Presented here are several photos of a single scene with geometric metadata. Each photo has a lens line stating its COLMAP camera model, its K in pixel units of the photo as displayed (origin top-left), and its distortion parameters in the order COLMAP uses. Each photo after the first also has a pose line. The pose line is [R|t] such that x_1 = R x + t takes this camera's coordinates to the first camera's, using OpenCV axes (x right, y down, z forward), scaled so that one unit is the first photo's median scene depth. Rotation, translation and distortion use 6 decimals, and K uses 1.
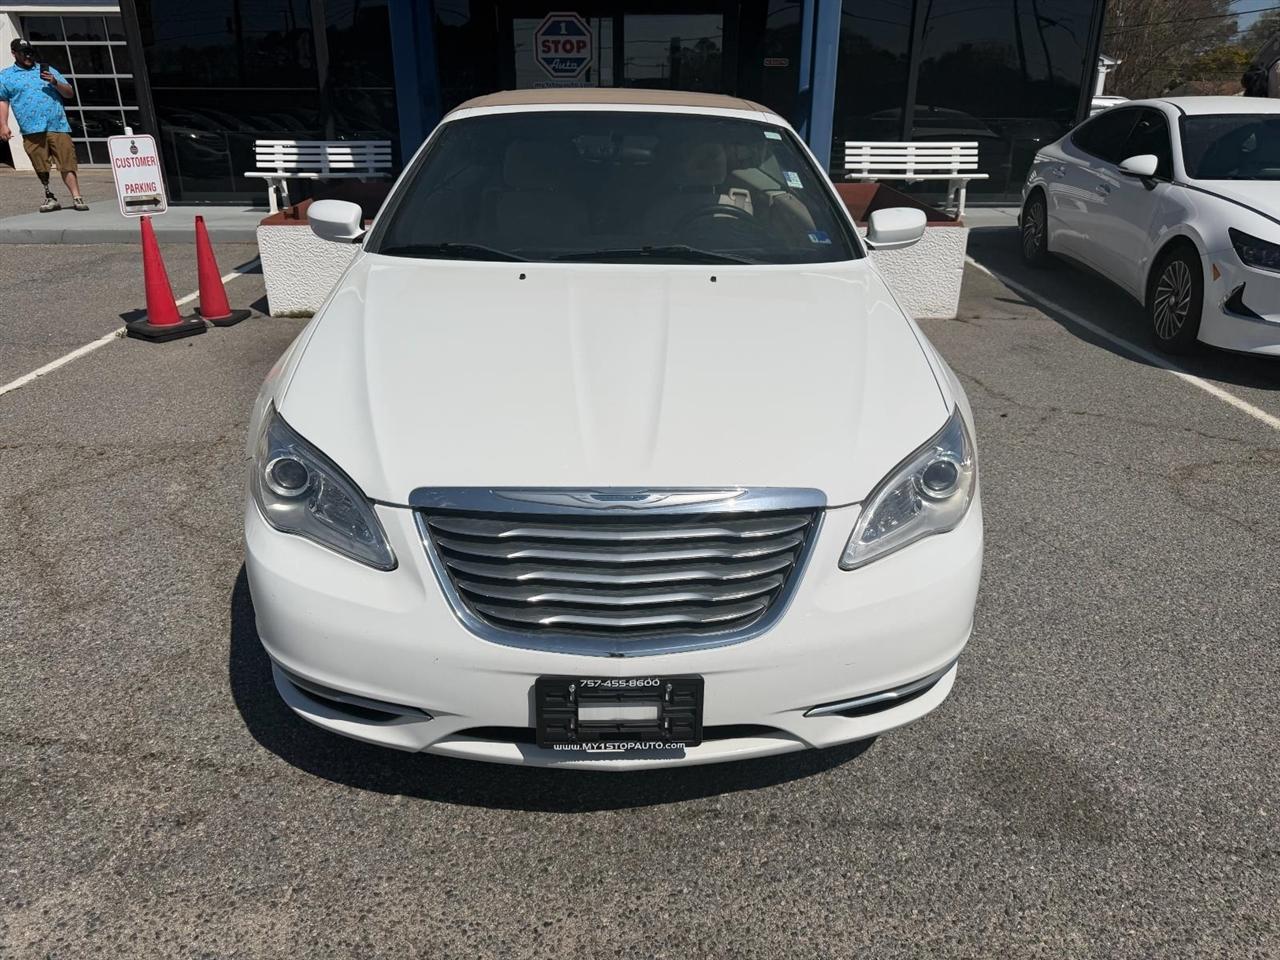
lens RADIAL K [[917.3, 0, 636.3], [0, 917.3, 481.3], [0, 0, 1]] dist [0.046811, -0.082695]
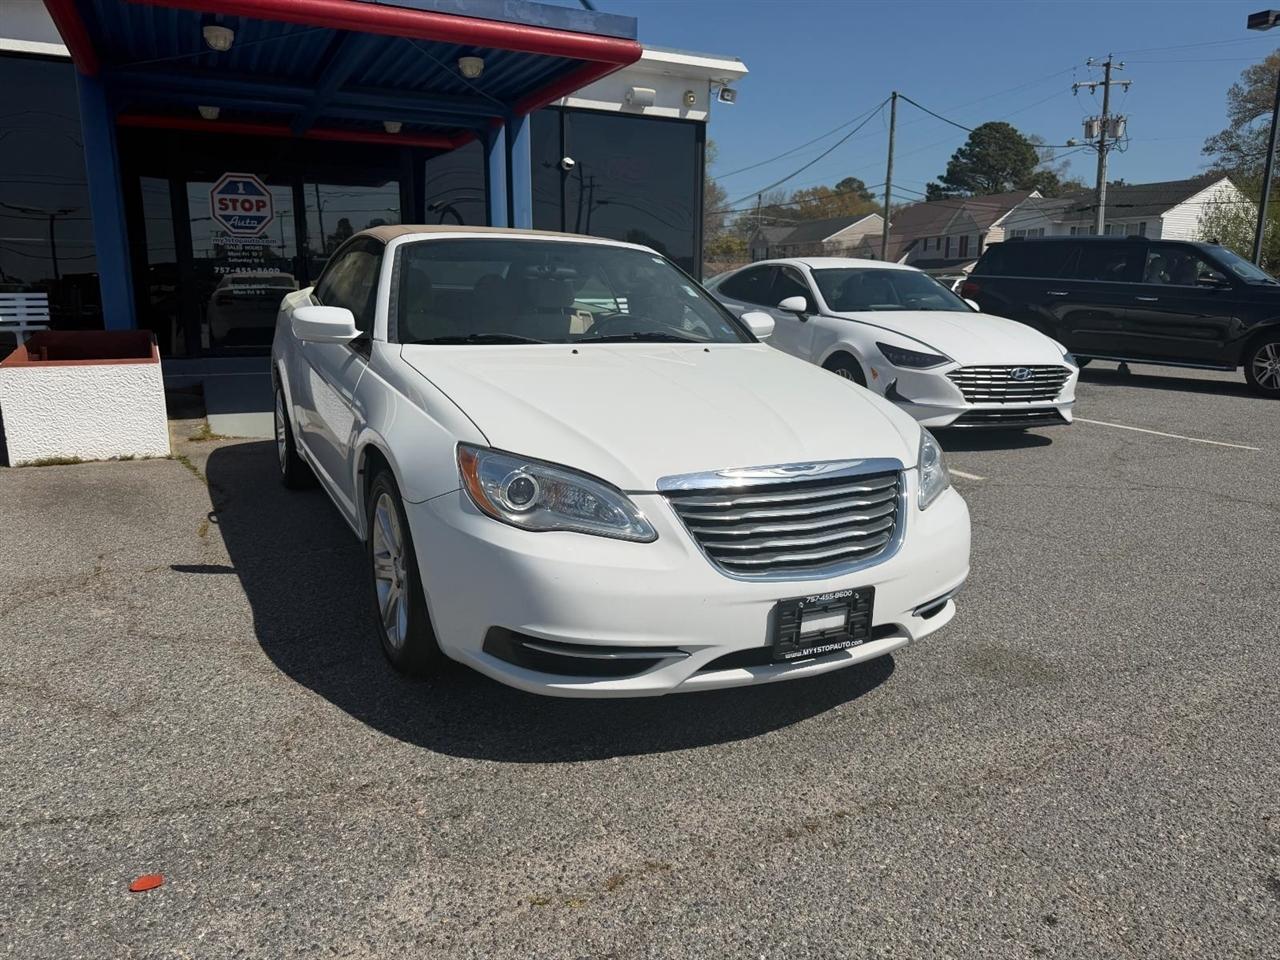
lens RADIAL K [[911.0, 0, 647.0], [0, 911.0, 482.9], [0, 0, 1]] dist [0.036452, -0.031841]
pose [[0.902736, -0.085305, 0.421653, -0.504561], [0.154277, 0.979143, -0.132205, 0.114682], [-0.401581, 0.184398, 0.897068, -0.100730]]
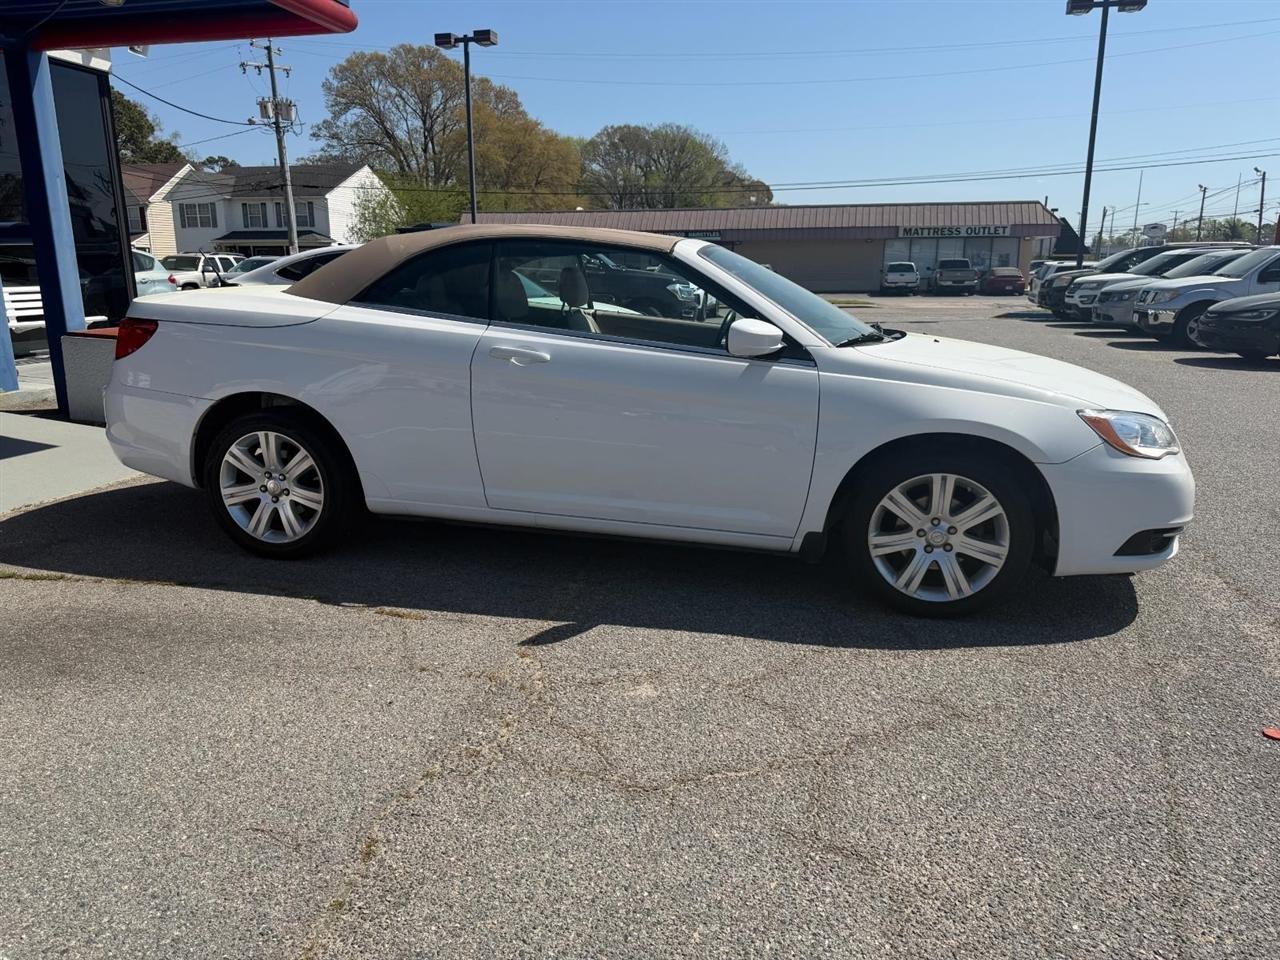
lens RADIAL K [[917.3, 0, 636.3], [0, 917.3, 481.3], [0, 0, 1]] dist [0.046811, -0.082695]
pose [[0.246020, -0.222835, 0.943302, -1.602632], [0.358108, 0.925251, 0.125174, -0.346593], [-0.900685, 0.307009, 0.307429, 0.936121]]
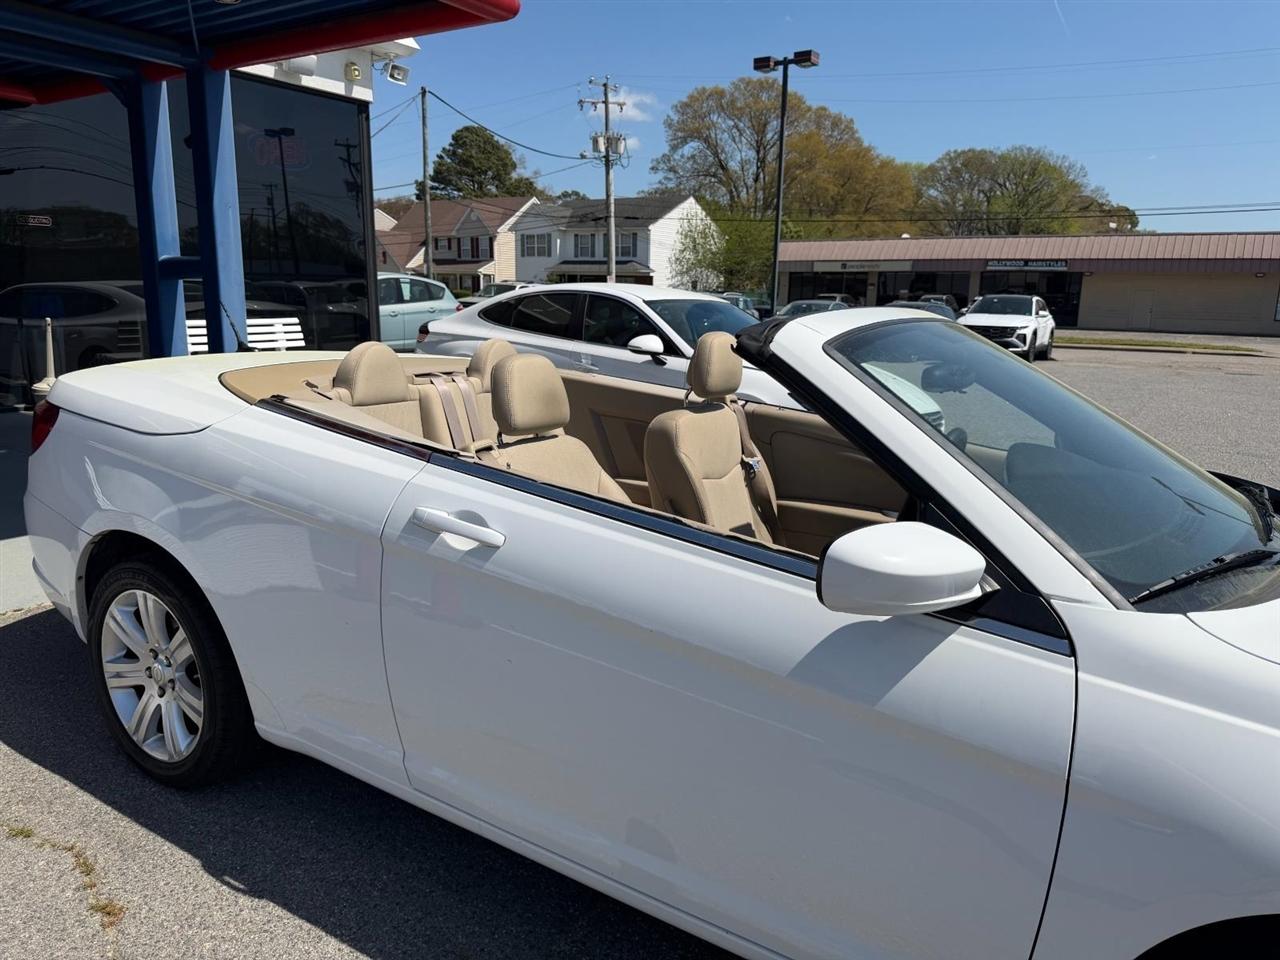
lens RADIAL K [[917.3, 0, 636.3], [0, 917.3, 481.3], [0, 0, 1]] dist [0.046811, -0.082695]
pose [[0.557385, -0.161197, 0.814455, -0.854766], [0.291528, 0.956508, -0.010199, -0.396074], [-0.777389, 0.243121, 0.580137, 0.925724]]
